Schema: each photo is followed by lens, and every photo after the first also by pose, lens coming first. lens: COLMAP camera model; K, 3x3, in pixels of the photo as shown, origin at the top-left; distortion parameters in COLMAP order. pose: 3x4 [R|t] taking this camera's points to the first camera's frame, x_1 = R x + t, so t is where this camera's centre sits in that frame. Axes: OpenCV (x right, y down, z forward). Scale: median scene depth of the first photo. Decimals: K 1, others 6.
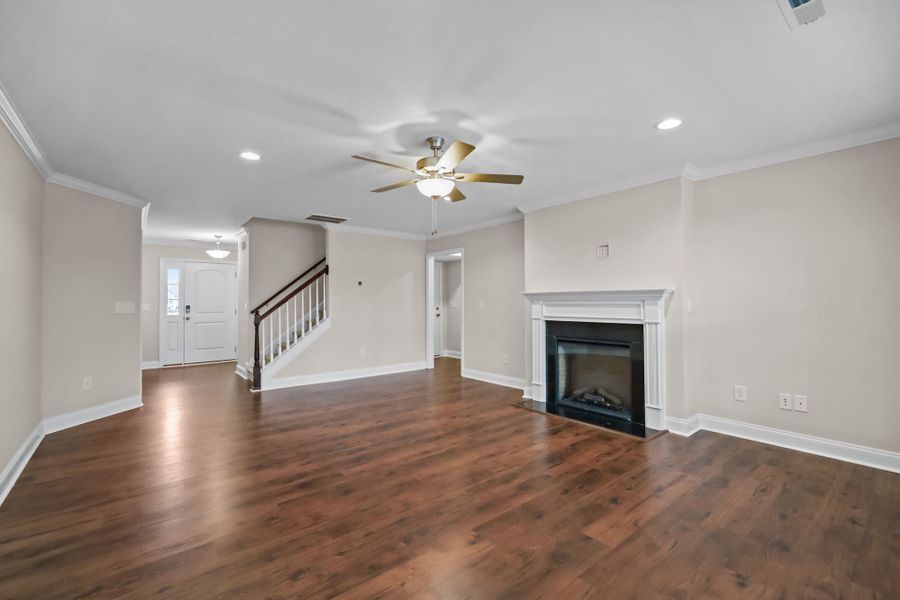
lens RADIAL K [[405.0, 0, 456.1], [0, 405.0, 300.7], [0, 0, 1]] dist [0.001022, 0.000132]
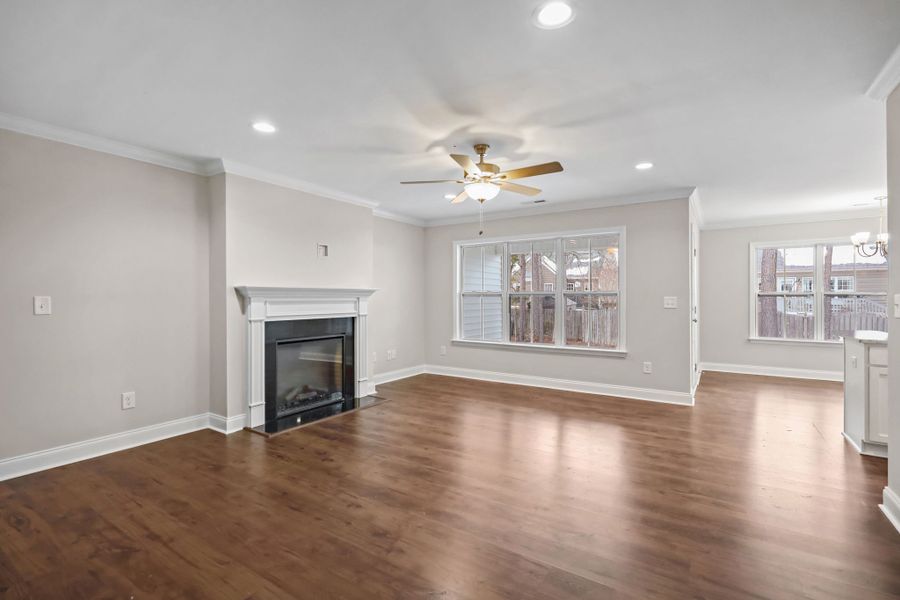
lens RADIAL K [[405.0, 0, 456.1], [0, 405.0, 300.7], [0, 0, 1]] dist [0.001022, 0.000132]
pose [[-0.309876, -0.000229, 0.950777, -0.545016], [0.002806, 0.999995, 0.001155, 0.005064], [-0.950773, 0.003026, -0.309874, 0.726344]]
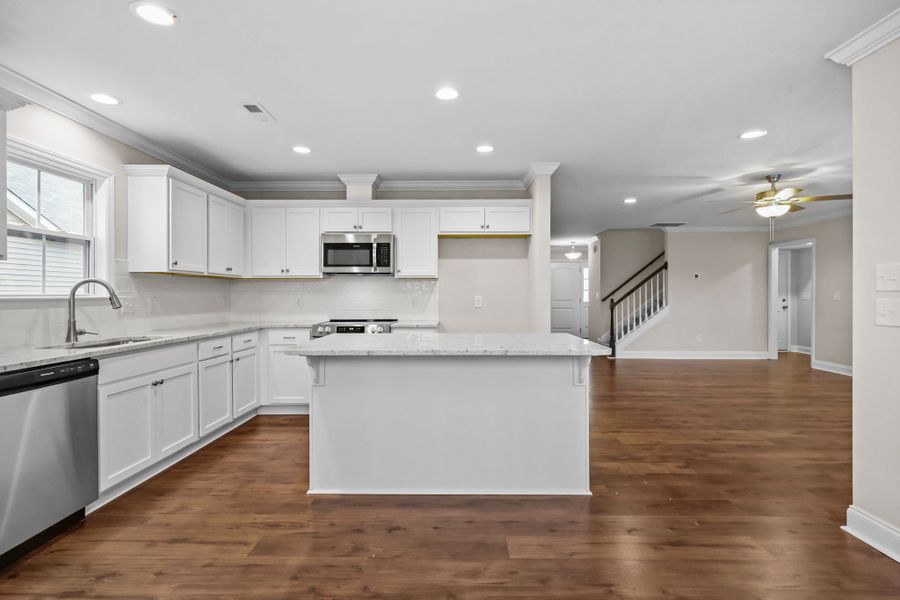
lens RADIAL K [[442.8, 0, 448.4], [0, 442.8, 292.9], [0, 0, 1]] dist [0.000449, 0.000209]
pose [[0.760774, 0.004229, -0.649003, 0.046787], [-0.002221, 0.999990, 0.003912, 0.000710], [0.649013, -0.001535, 0.760776, -0.461084]]
